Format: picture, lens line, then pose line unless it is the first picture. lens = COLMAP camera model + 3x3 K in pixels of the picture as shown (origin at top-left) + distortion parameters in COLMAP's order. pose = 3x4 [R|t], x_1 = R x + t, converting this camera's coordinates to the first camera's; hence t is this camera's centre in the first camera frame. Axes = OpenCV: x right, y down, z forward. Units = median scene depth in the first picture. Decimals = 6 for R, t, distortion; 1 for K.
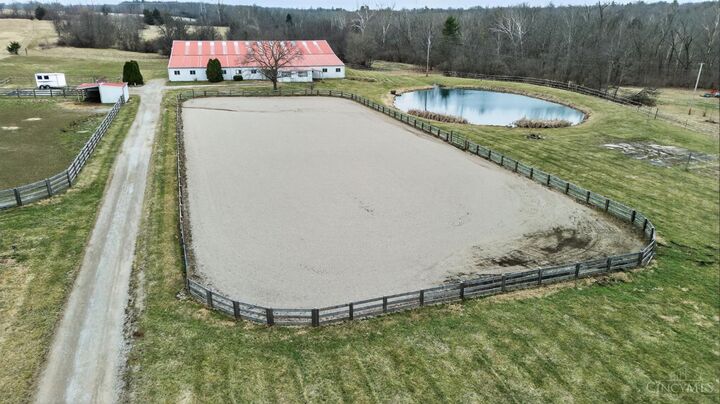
lens RADIAL K [[499.6, 0, 360.0], [0, 499.6, 202.0], [0, 0, 1]] dist [0.075448, -0.068993]
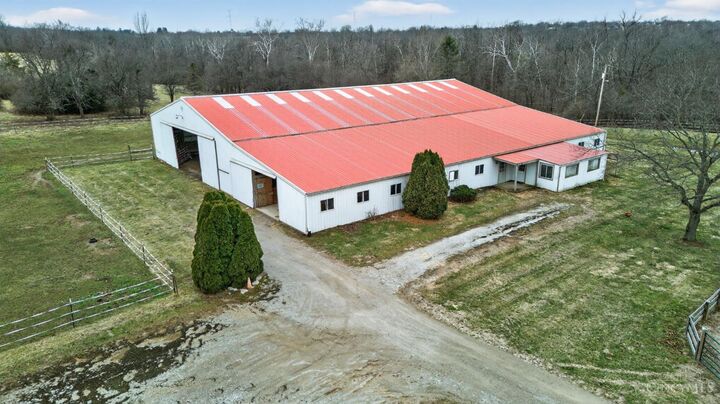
lens RADIAL K [[499.6, 0, 360.0], [0, 499.6, 202.0], [0, 0, 1]] dist [0.075448, -0.068993]
pose [[0.919429, -0.124196, 0.373129, -1.132862], [0.139627, 0.990098, -0.014501, -0.613103], [-0.367634, 0.065432, 0.927666, 1.708021]]
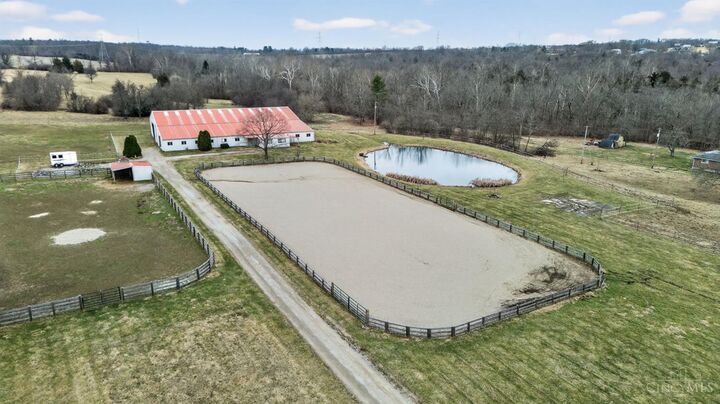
lens RADIAL K [[499.6, 0, 360.0], [0, 499.6, 202.0], [0, 0, 1]] dist [0.075448, -0.068993]
pose [[0.980909, -0.053175, 0.187058, -0.402490], [0.064884, 0.996262, -0.057033, -0.085275], [-0.183326, 0.068082, 0.980692, -0.417267]]
